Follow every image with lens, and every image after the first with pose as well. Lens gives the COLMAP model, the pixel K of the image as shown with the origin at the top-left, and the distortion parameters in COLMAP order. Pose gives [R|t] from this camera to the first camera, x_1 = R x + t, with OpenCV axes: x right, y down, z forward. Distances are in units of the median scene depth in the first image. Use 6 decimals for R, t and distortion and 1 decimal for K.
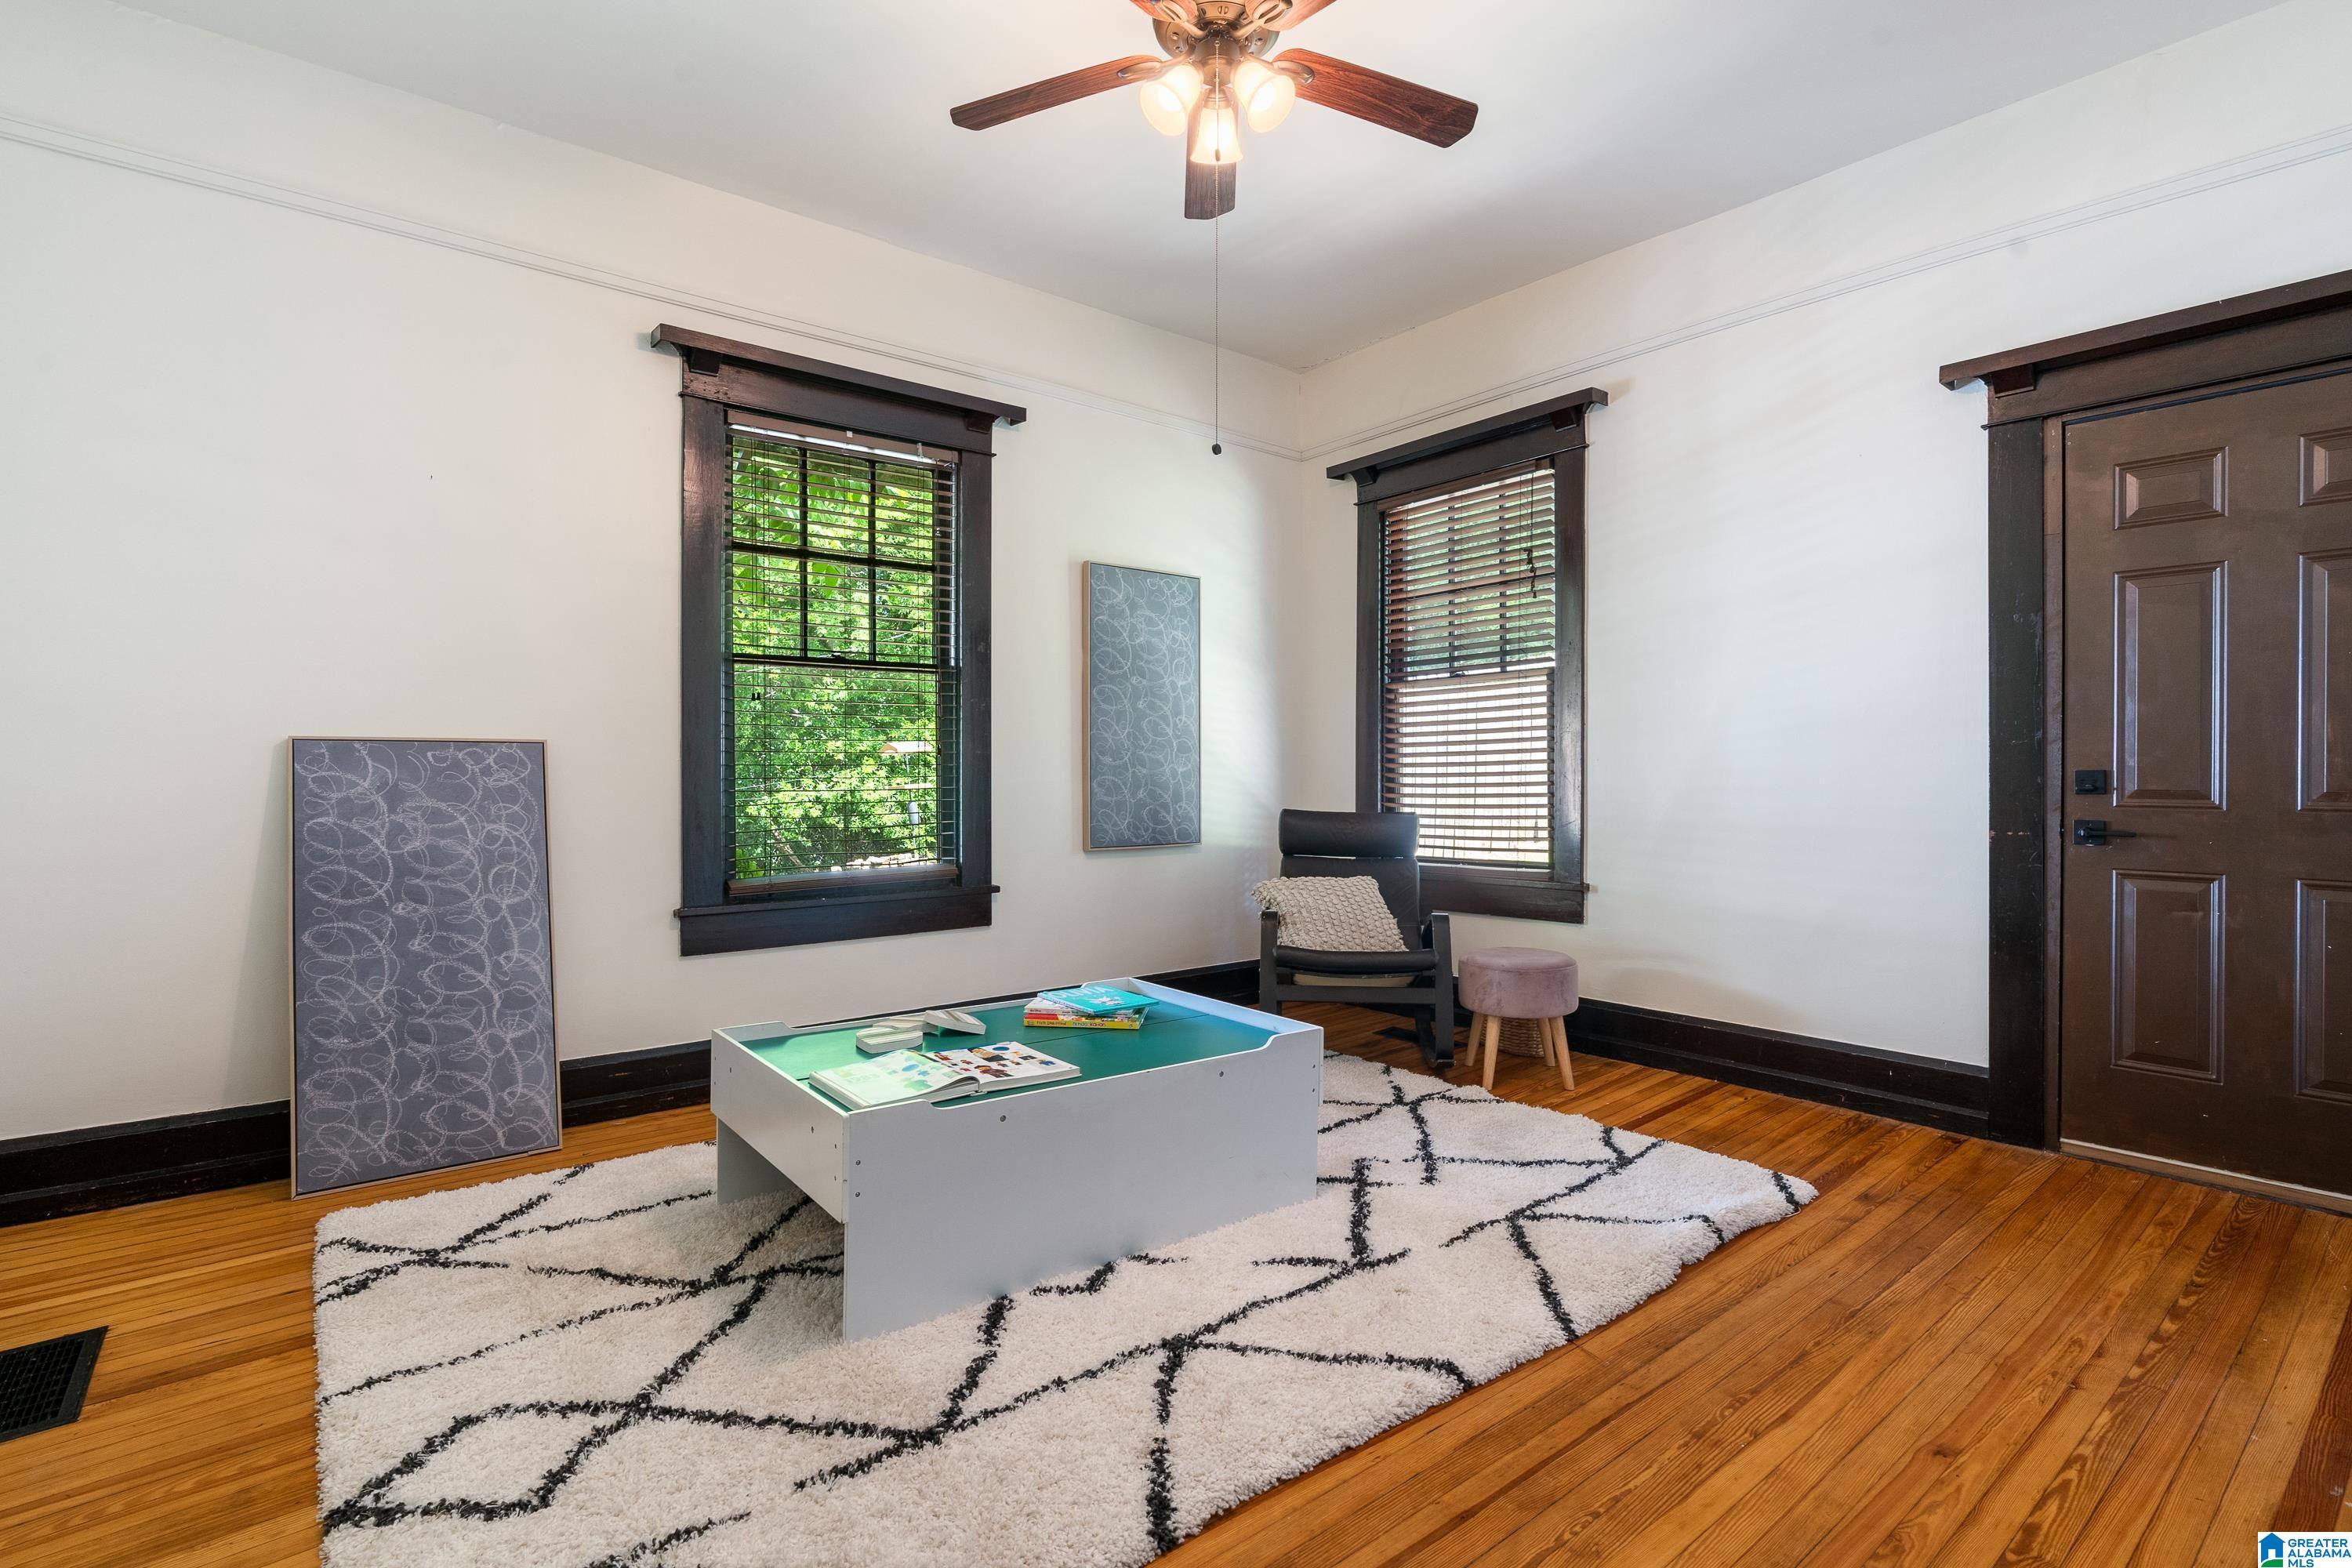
lens RADIAL K [[1097.5, 0, 1176.0], [0, 1097.5, 784.0], [0, 0, 1]] dist [-0.000113, -0.000020]
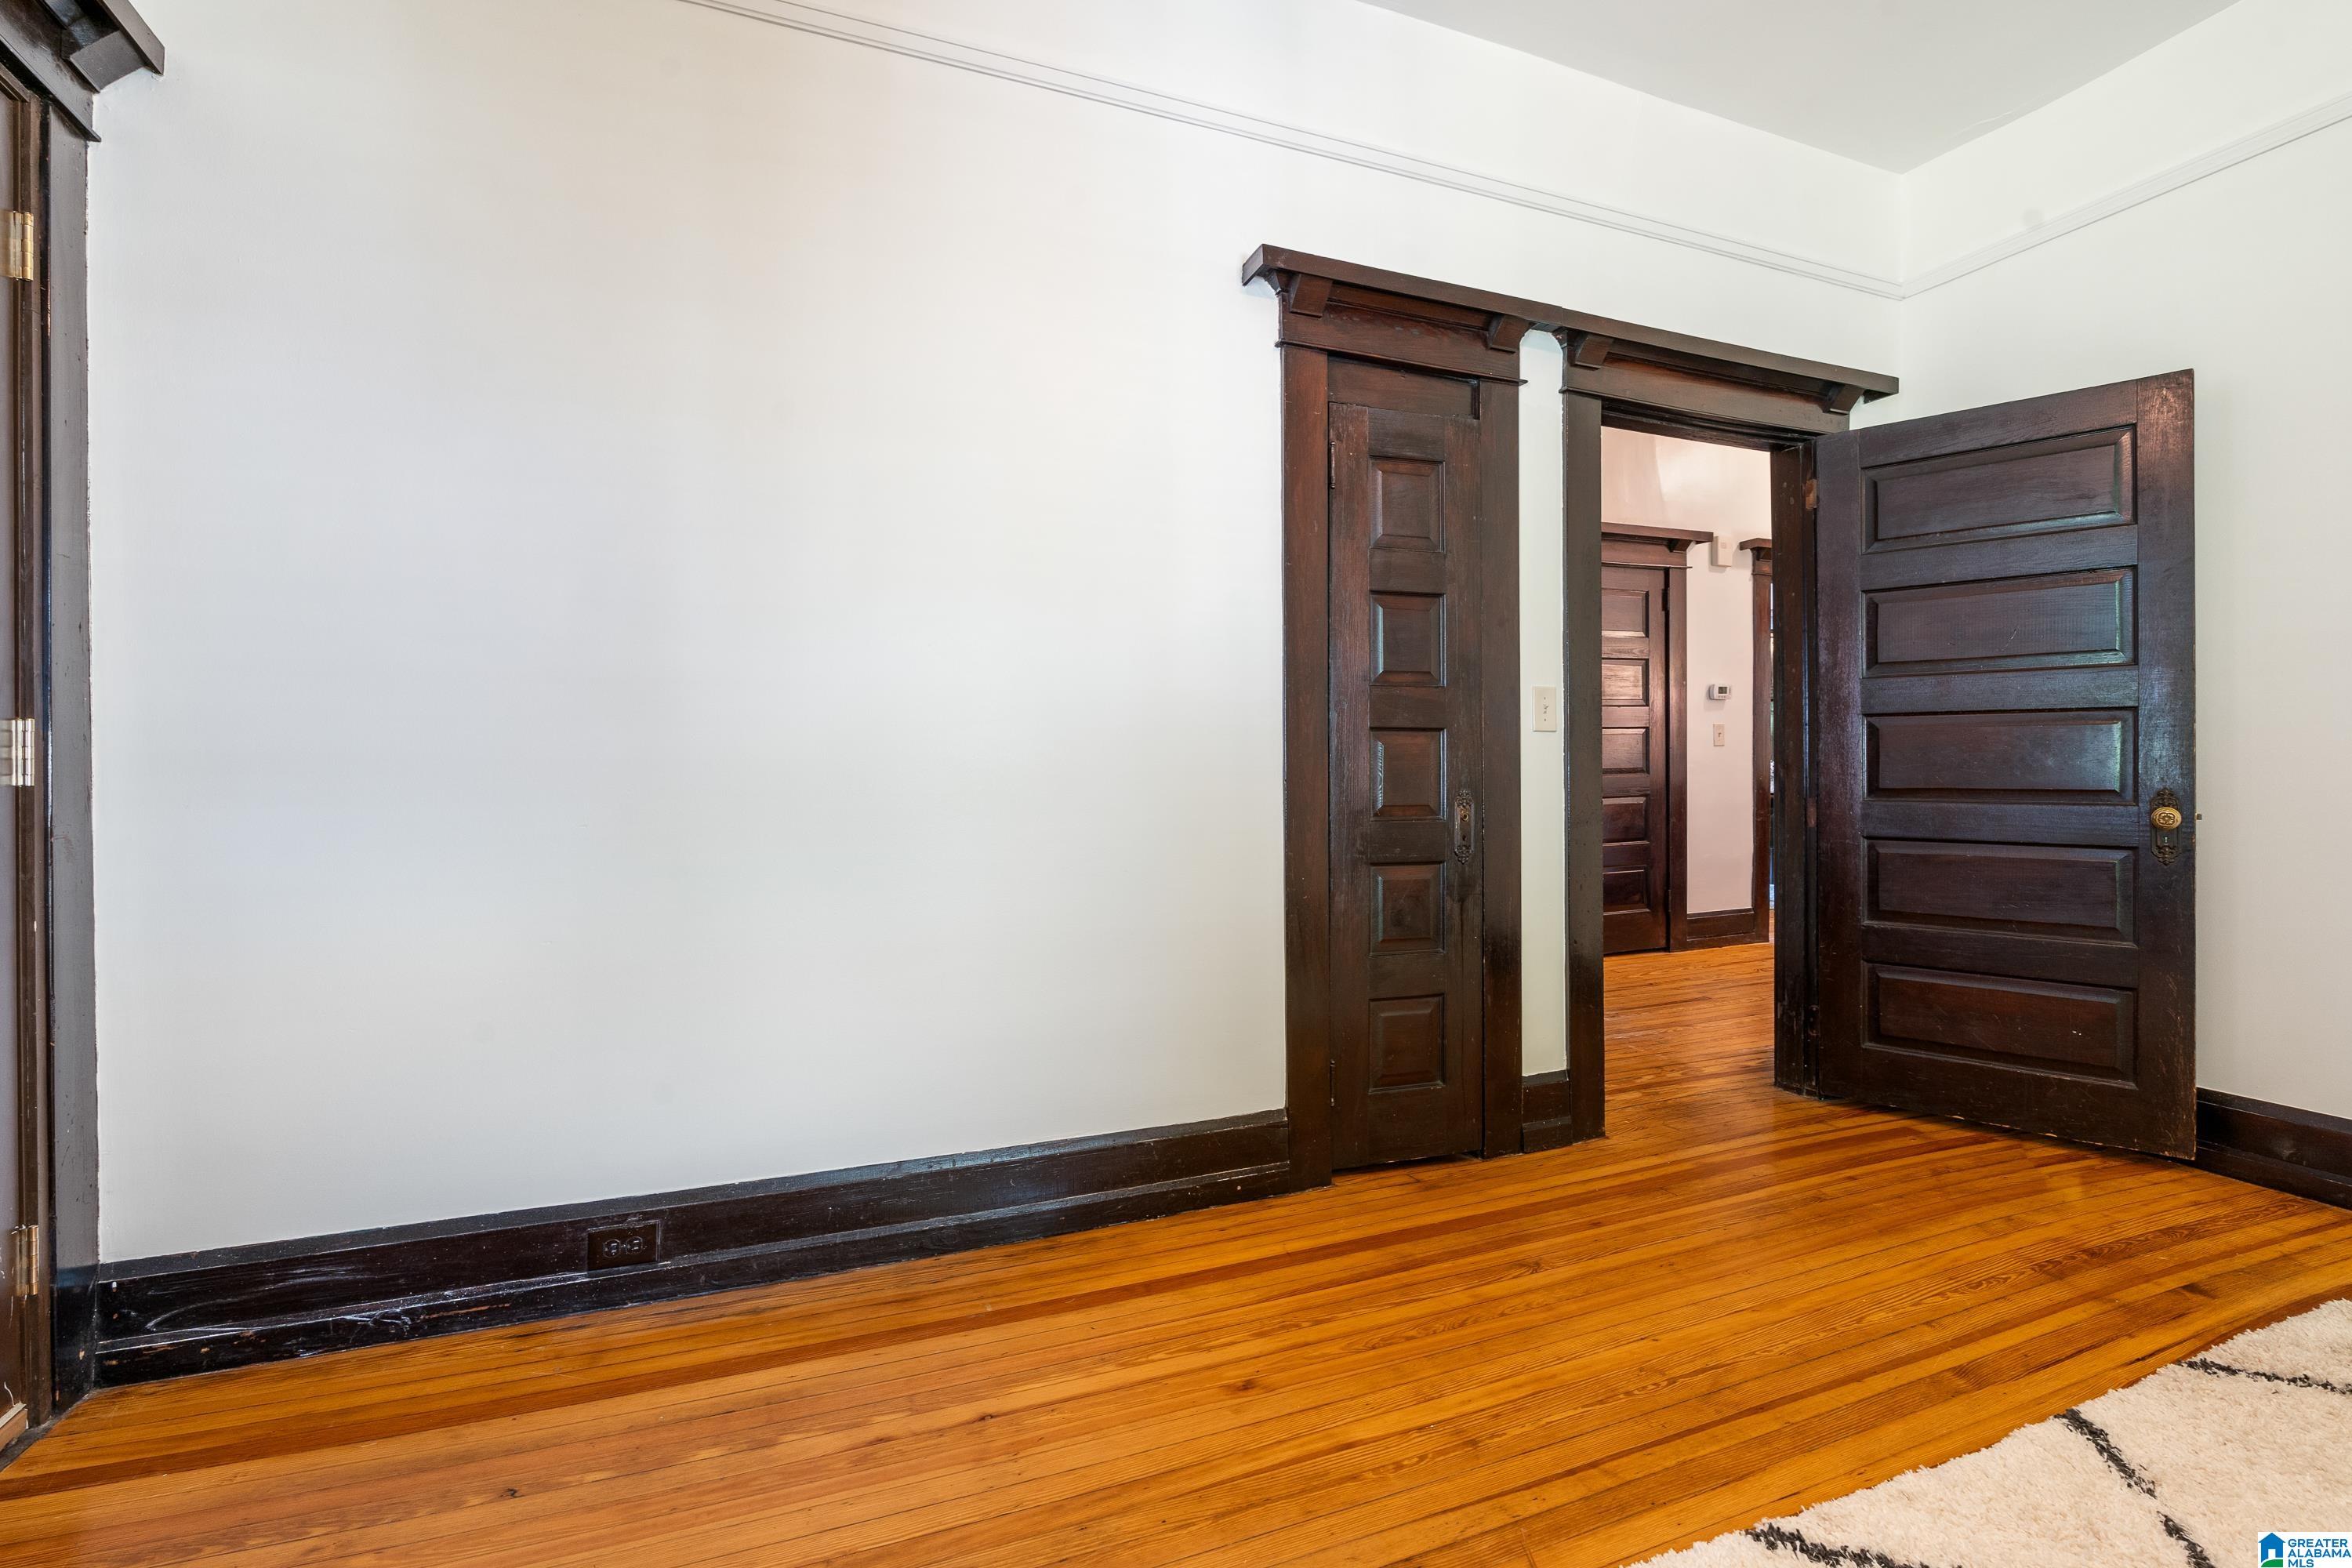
lens RADIAL K [[1065.8, 0, 1180.9], [0, 1065.8, 771.6], [0, 0, 1]] dist [-0.005156, 0.000479]
pose [[-0.957638, 0.004782, 0.287936, 0.459314], [0.006877, 0.999957, 0.006263, 0.021430], [-0.287894, 0.007978, -0.957629, 1.969632]]
